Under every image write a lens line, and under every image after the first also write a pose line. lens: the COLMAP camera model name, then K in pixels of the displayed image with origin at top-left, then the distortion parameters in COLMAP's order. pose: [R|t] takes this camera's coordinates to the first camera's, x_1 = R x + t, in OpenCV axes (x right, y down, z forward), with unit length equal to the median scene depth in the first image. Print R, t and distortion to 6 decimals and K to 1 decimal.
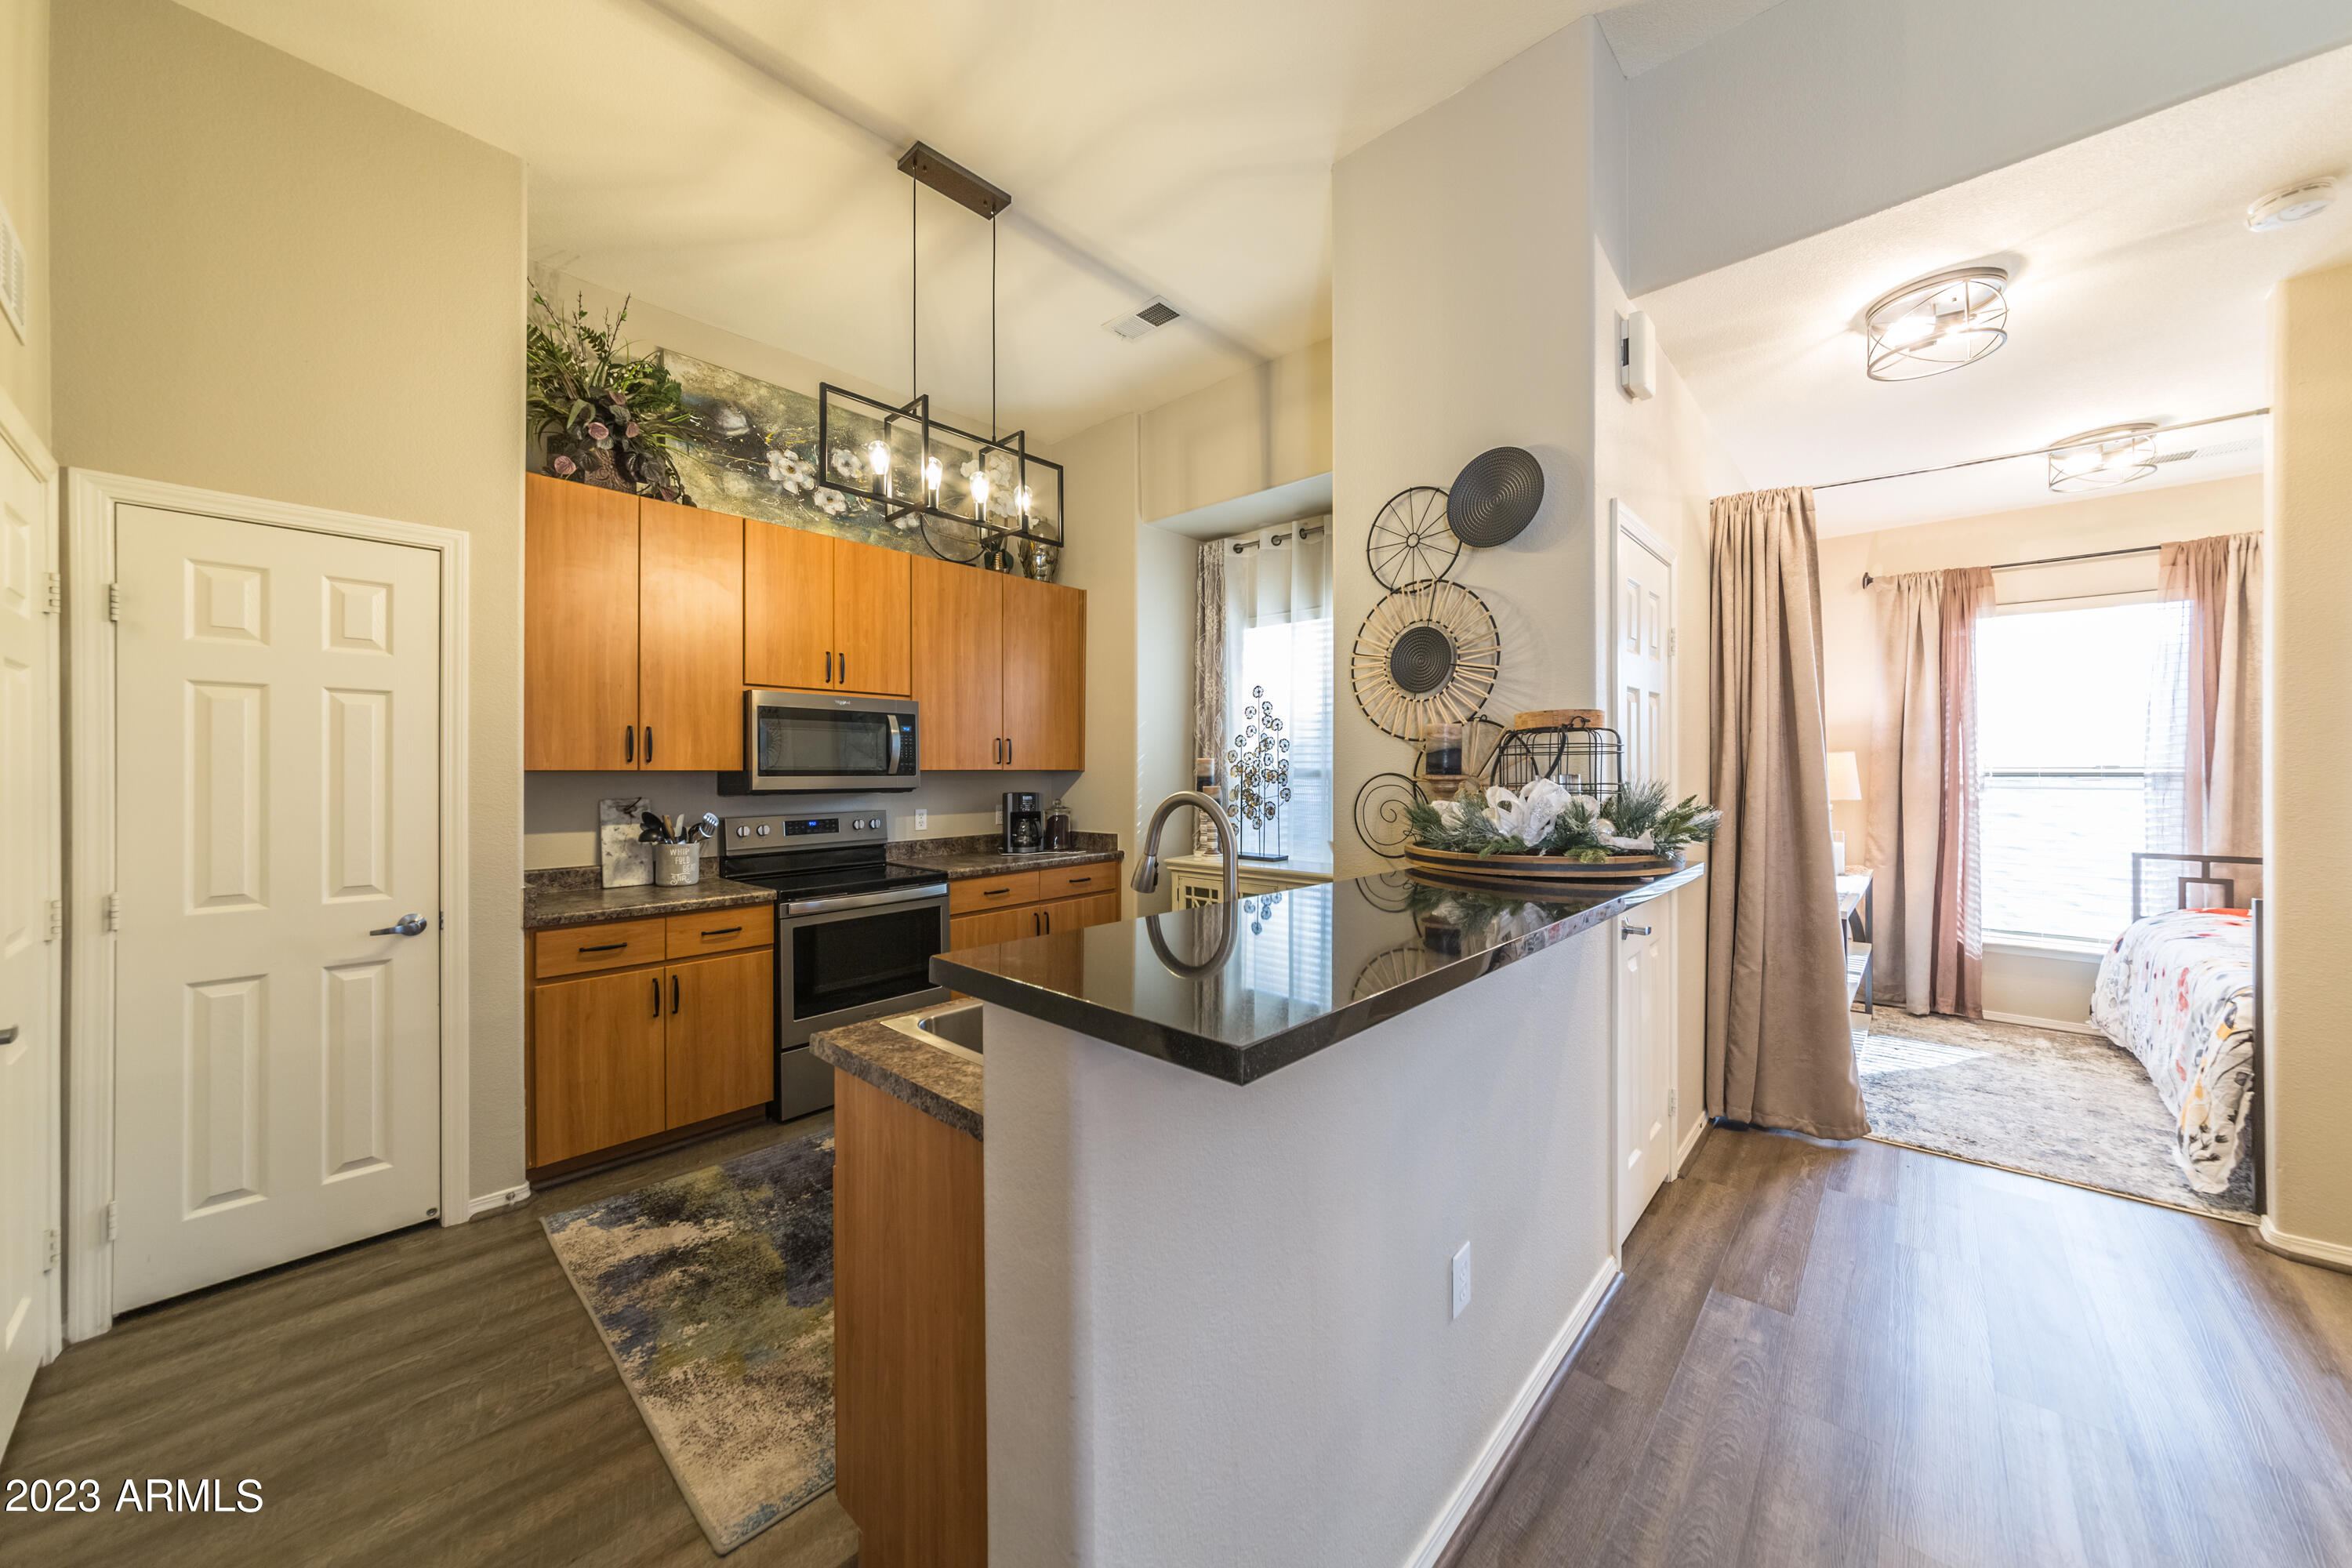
lens RADIAL K [[830.3, 0, 1189.6], [0, 830.3, 770.0], [0, 0, 1]] dist [-0.014587, 0.004219]
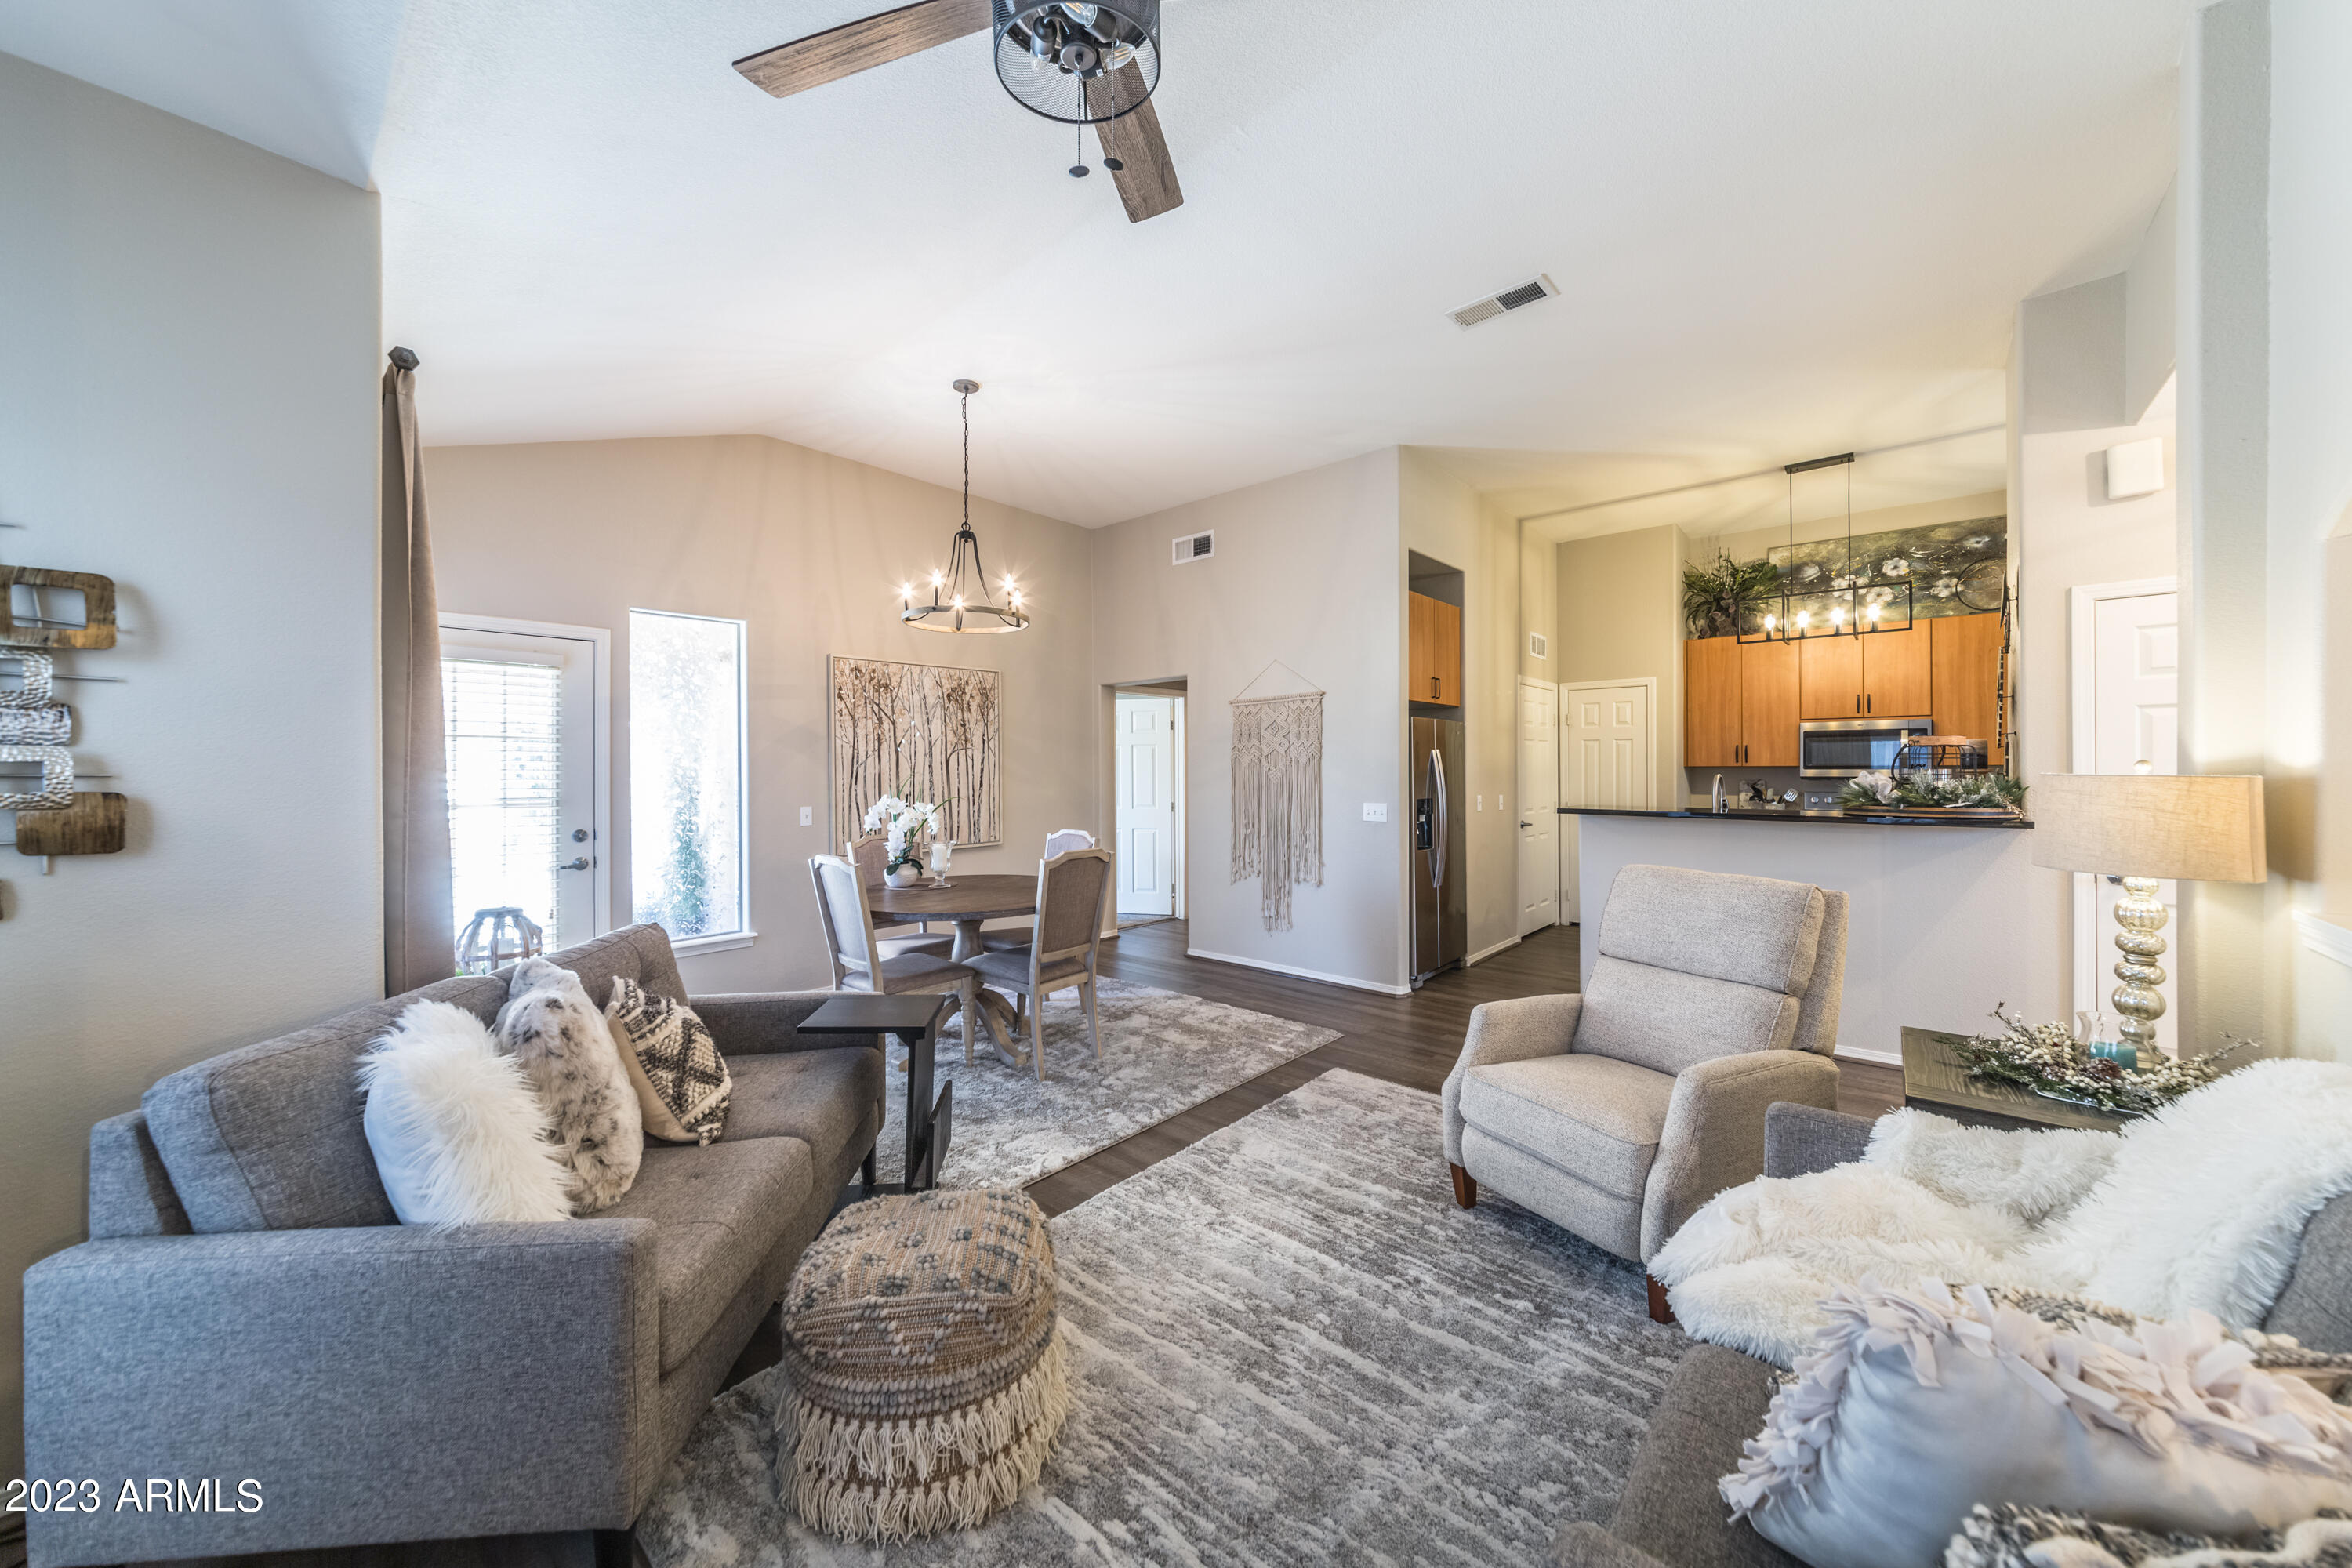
lens RADIAL K [[830.3, 0, 1150.7], [0, 830.3, 775.7], [0, 0, 1]] dist [-0.014587, 0.004219]
pose [[-0.004916, 0.009943, -0.999938, 1.168193], [0.006218, 0.999932, 0.009912, -0.004101], [0.999969, -0.006169, -0.004977, -0.400660]]
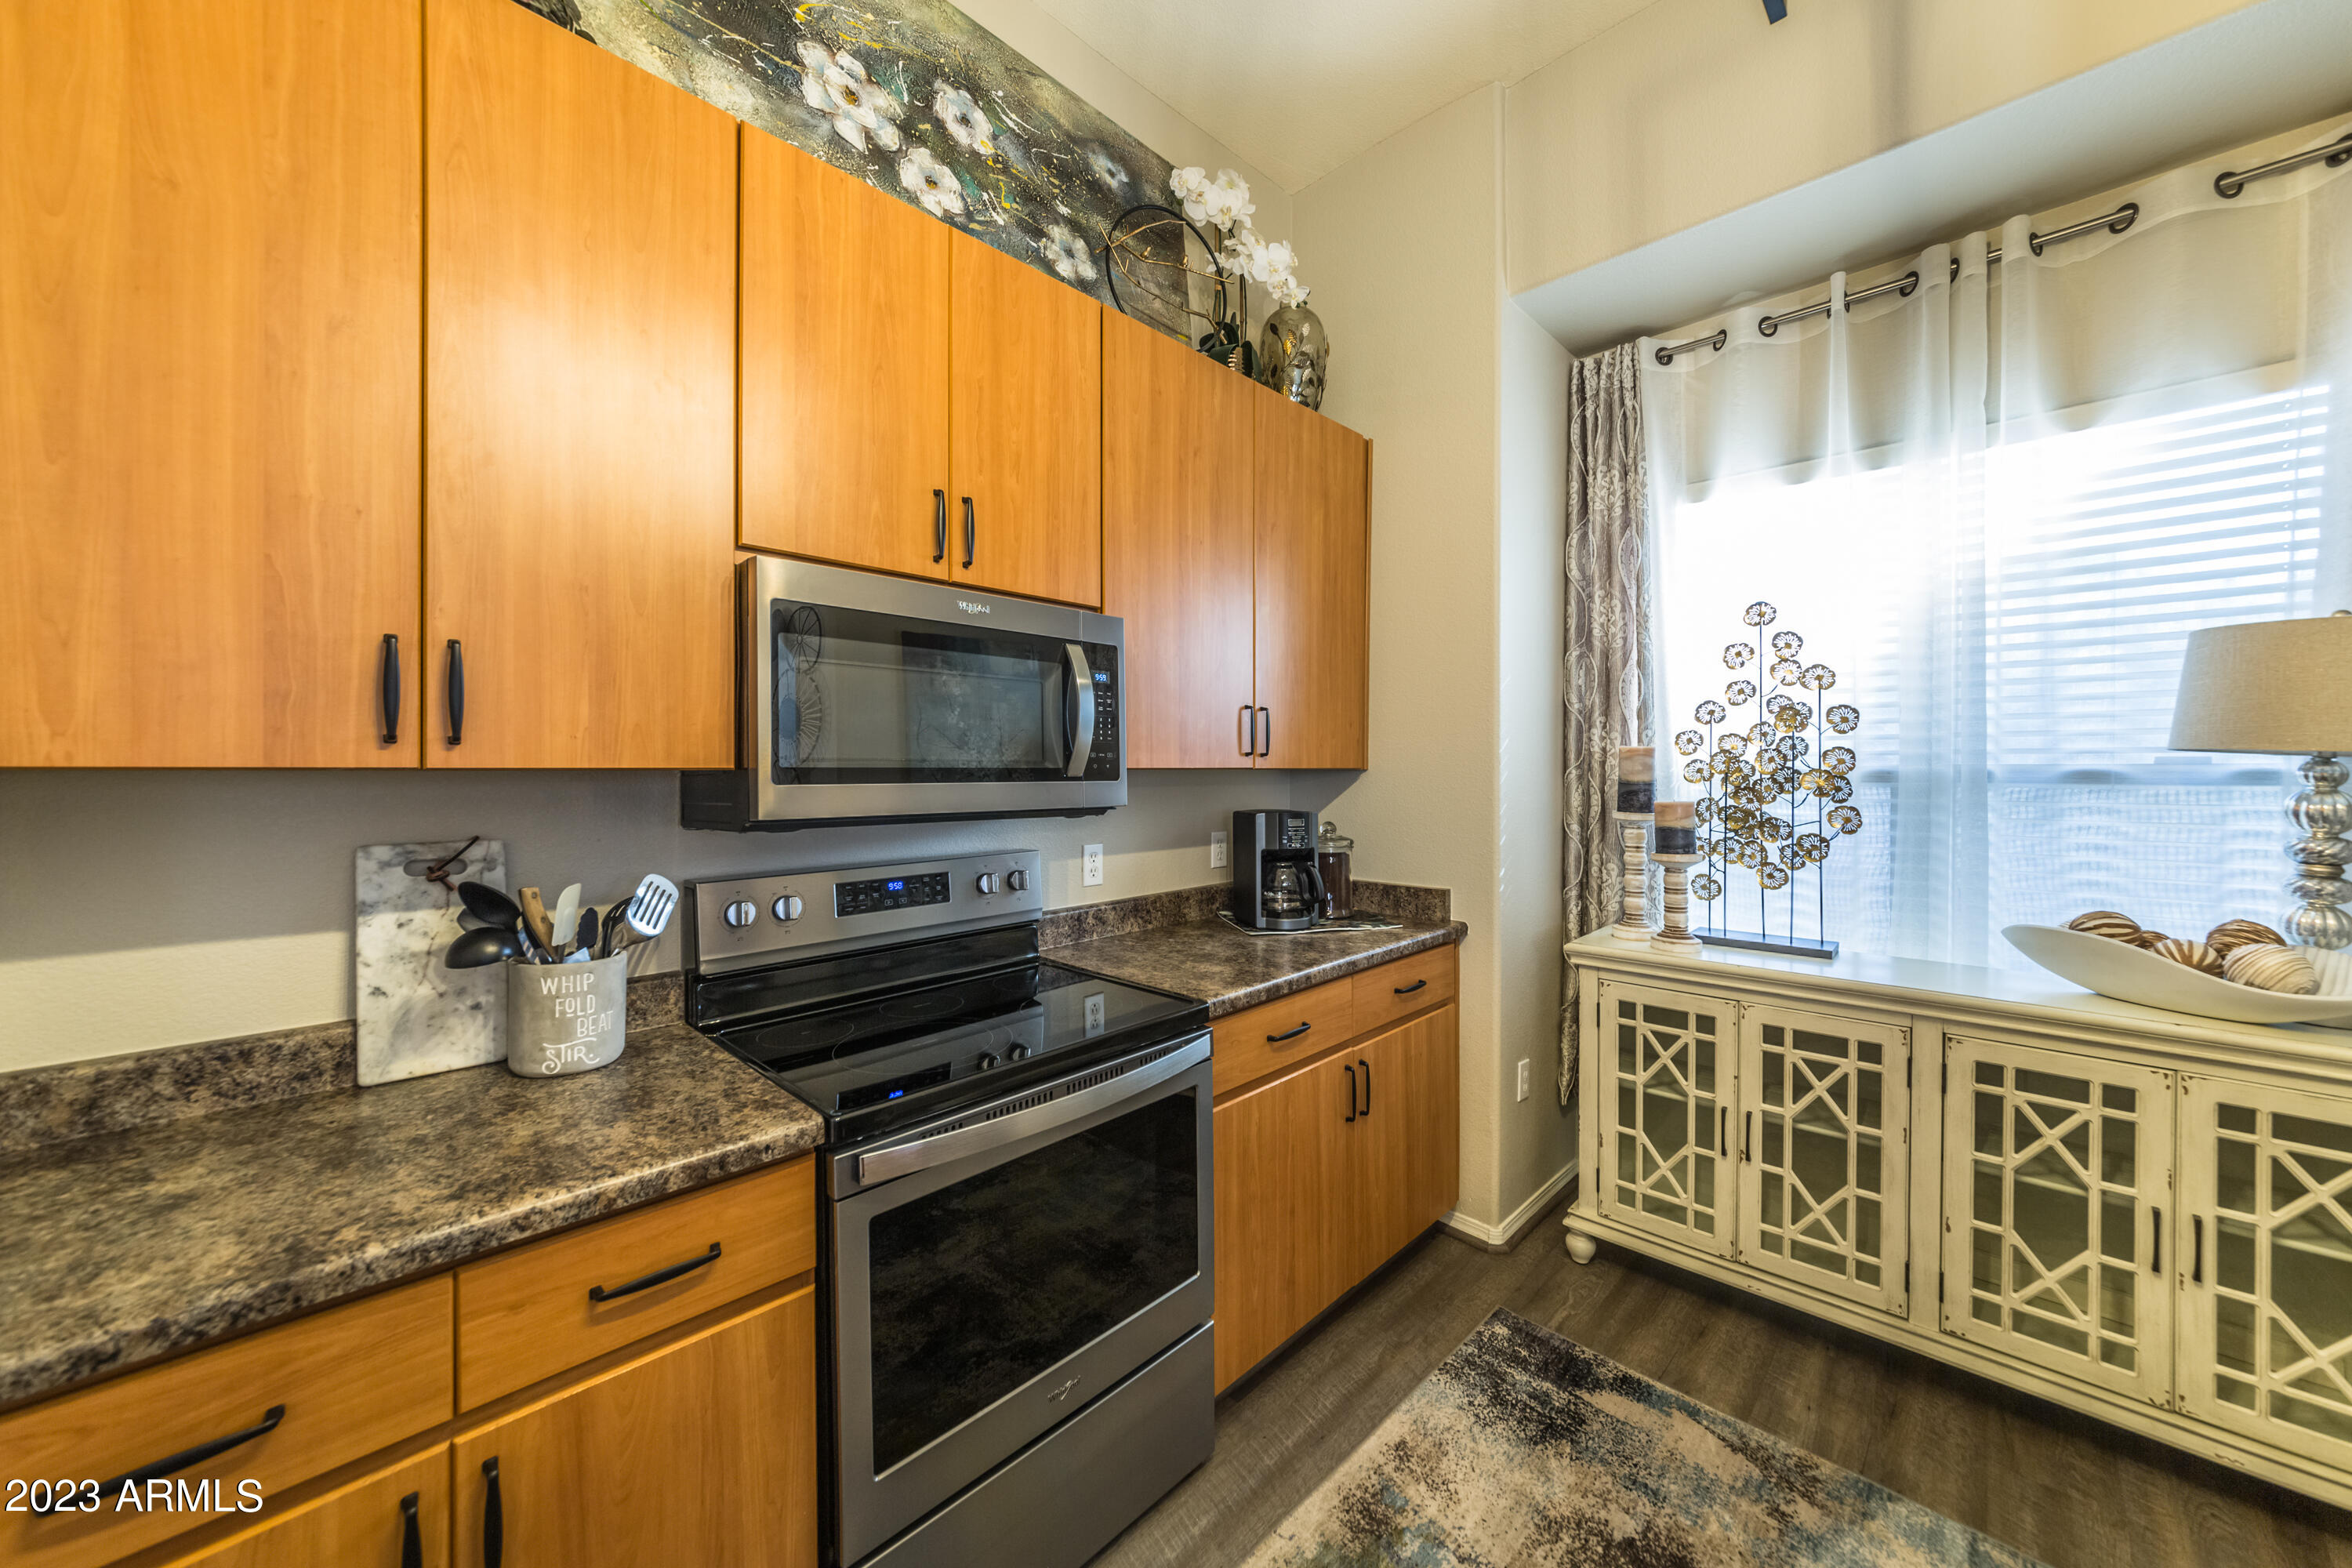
lens RADIAL K [[830.3, 0, 1190.7], [0, 830.3, 770.1], [0, 0, 1]] dist [-0.014587, 0.004219]
pose [[0.999518, 0.001732, -0.031000, -0.277807], [-0.001621, 0.999992, 0.003618, -0.000648], [0.031006, -0.003566, 0.999513, 0.547437]]
